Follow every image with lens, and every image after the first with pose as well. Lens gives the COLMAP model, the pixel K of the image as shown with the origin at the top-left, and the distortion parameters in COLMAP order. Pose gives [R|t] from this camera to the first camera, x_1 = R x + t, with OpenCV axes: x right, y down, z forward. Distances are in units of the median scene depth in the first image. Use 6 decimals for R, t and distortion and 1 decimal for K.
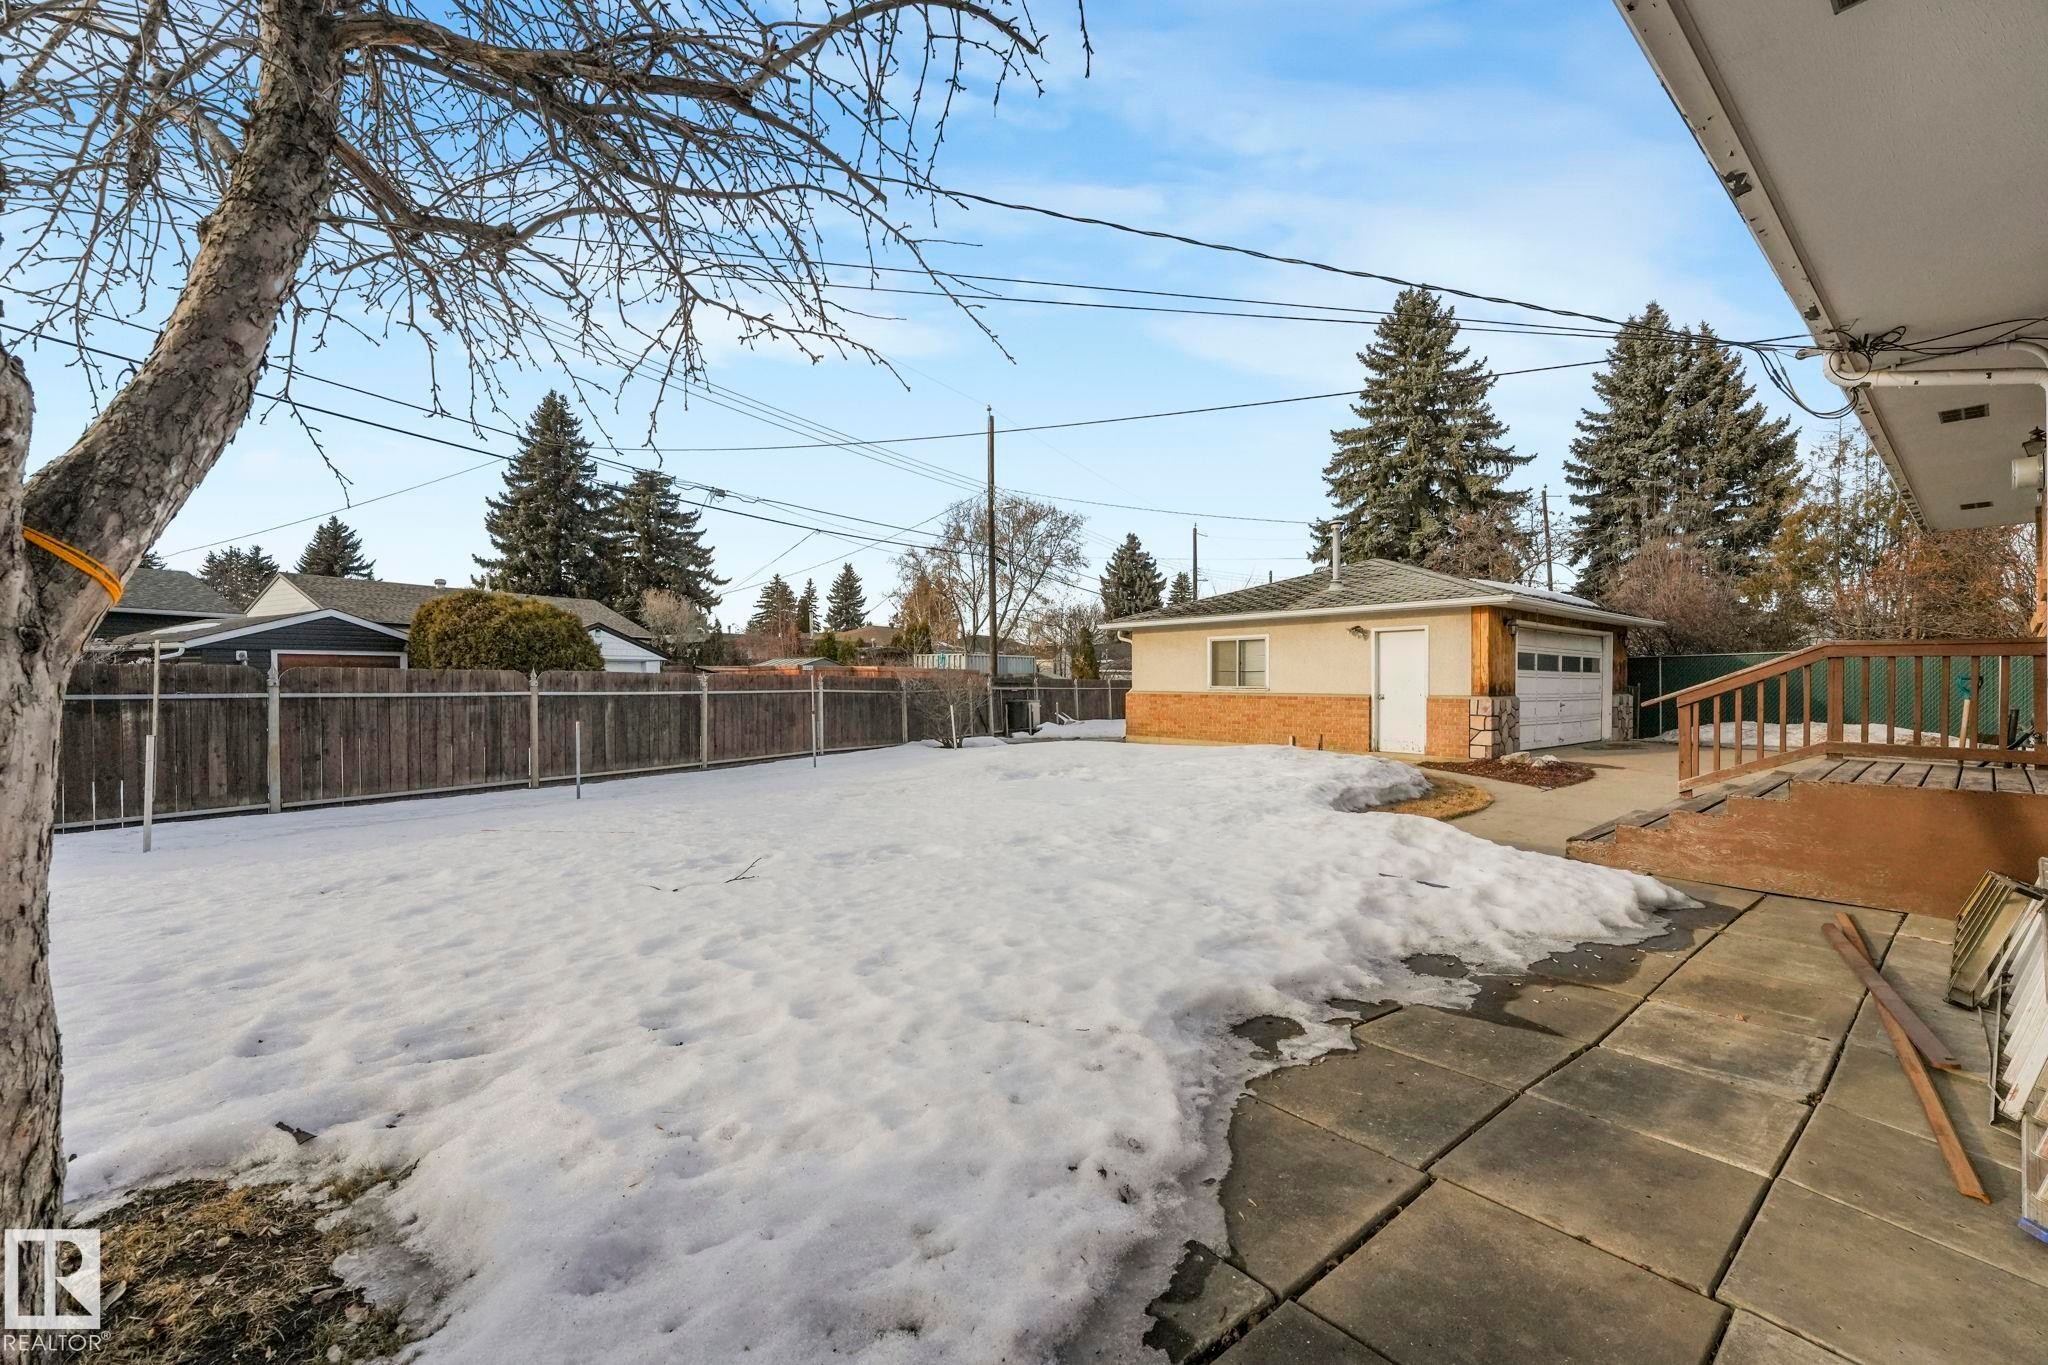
lens RADIAL K [[844.0, 0, 1024.0], [0, 844.0, 682.5], [0, 0, 1]] dist [-0.001336, -0.000207]
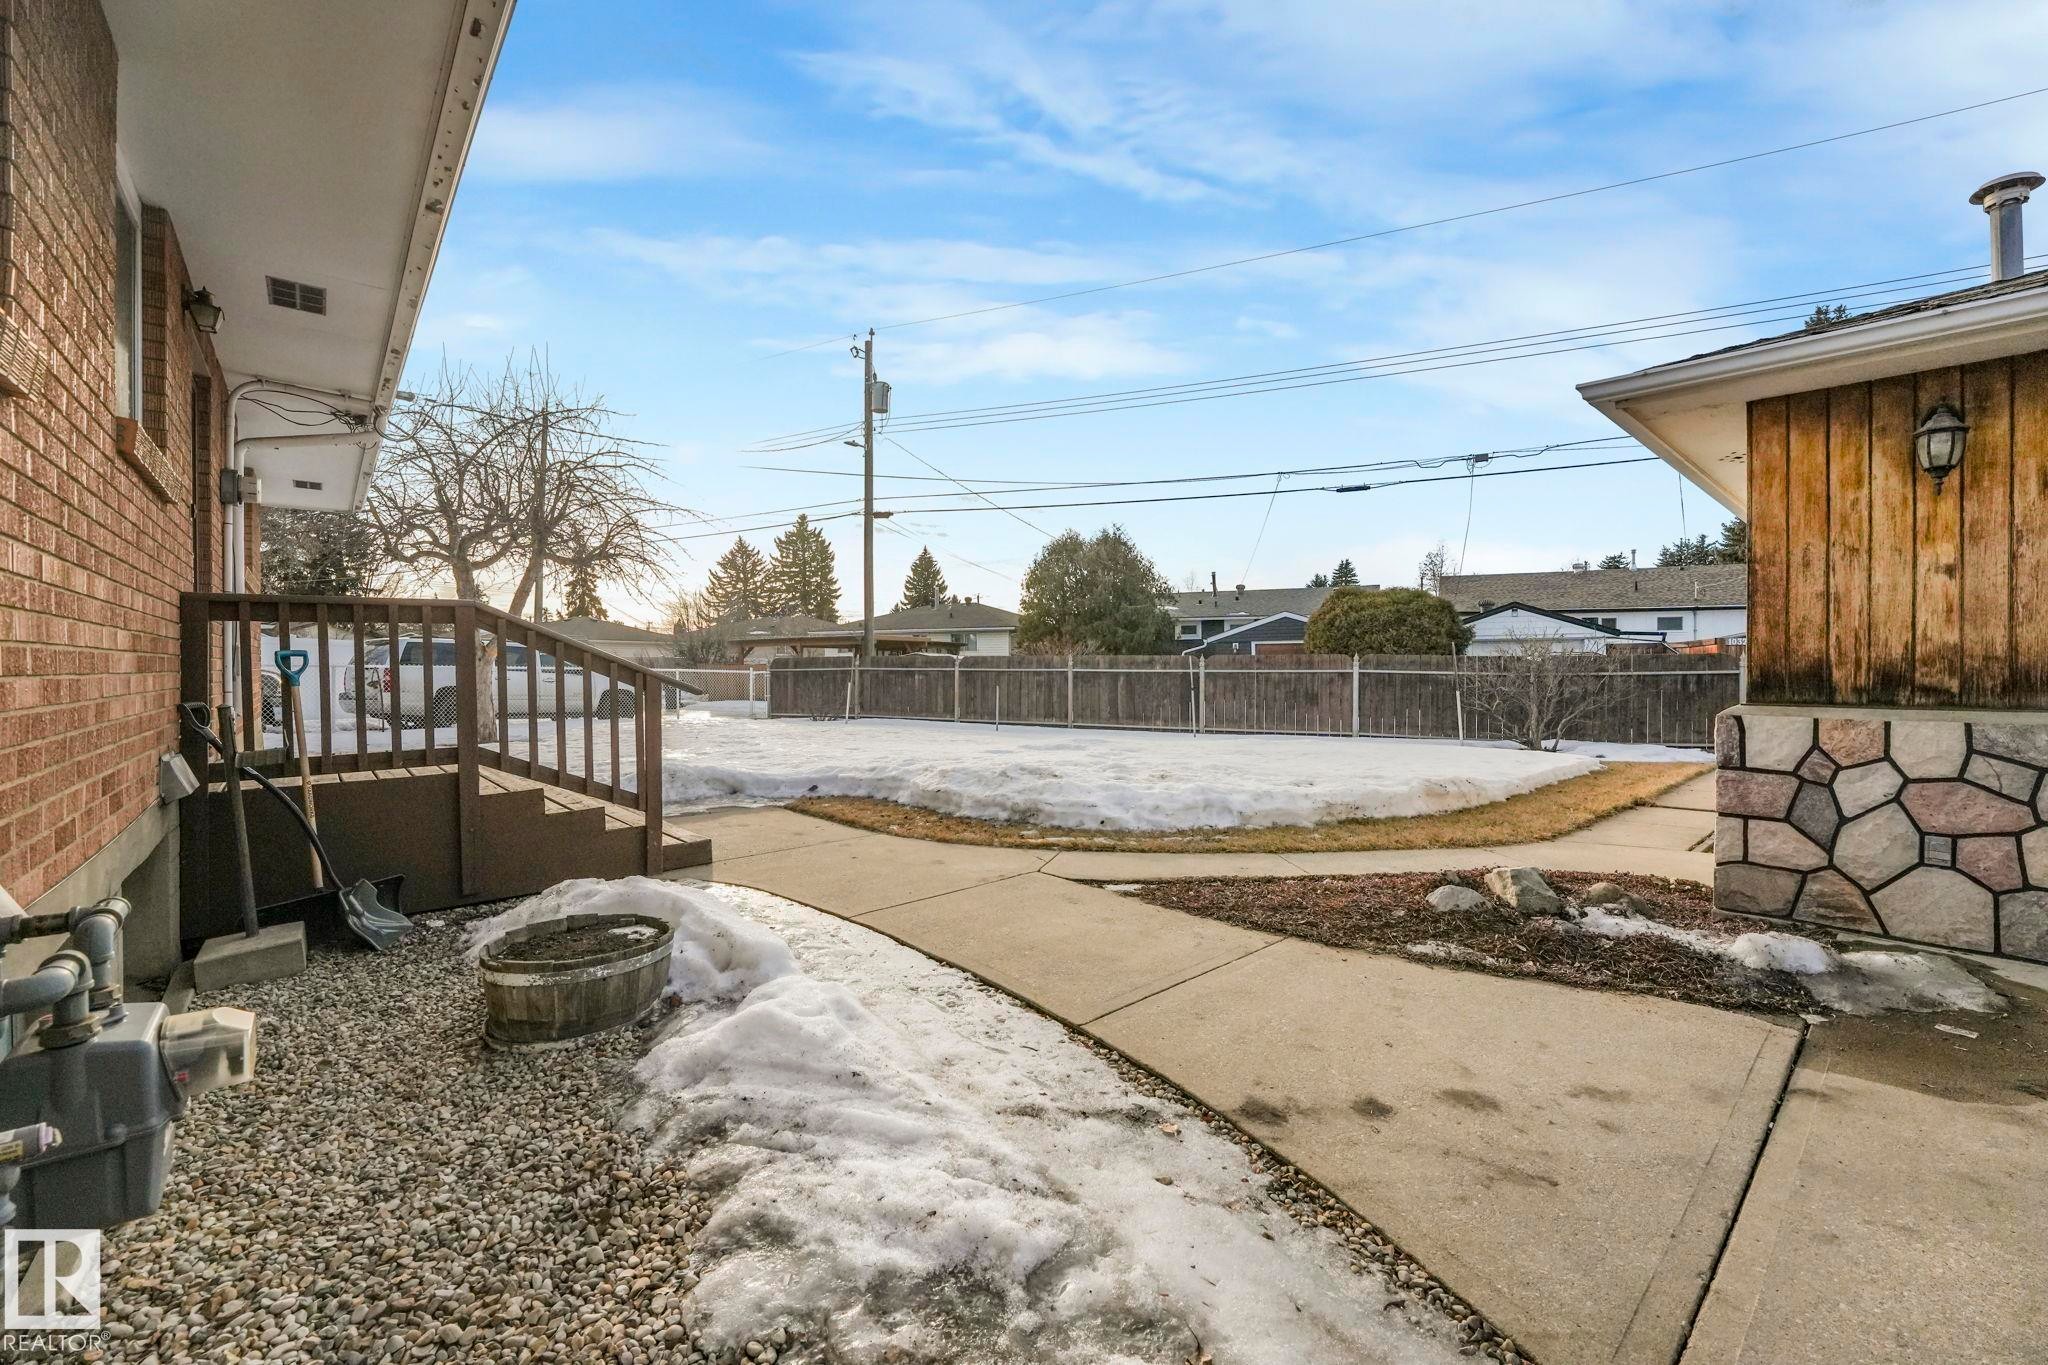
lens RADIAL K [[844.0, 0, 1024.0], [0, 844.0, 682.5], [0, 0, 1]] dist [-0.001336, -0.000207]
pose [[0.023831, 0.019918, -0.999518, 1.049949], [0.003320, 0.999794, 0.020002, 0.003895], [0.999710, -0.003795, 0.023760, 0.917024]]
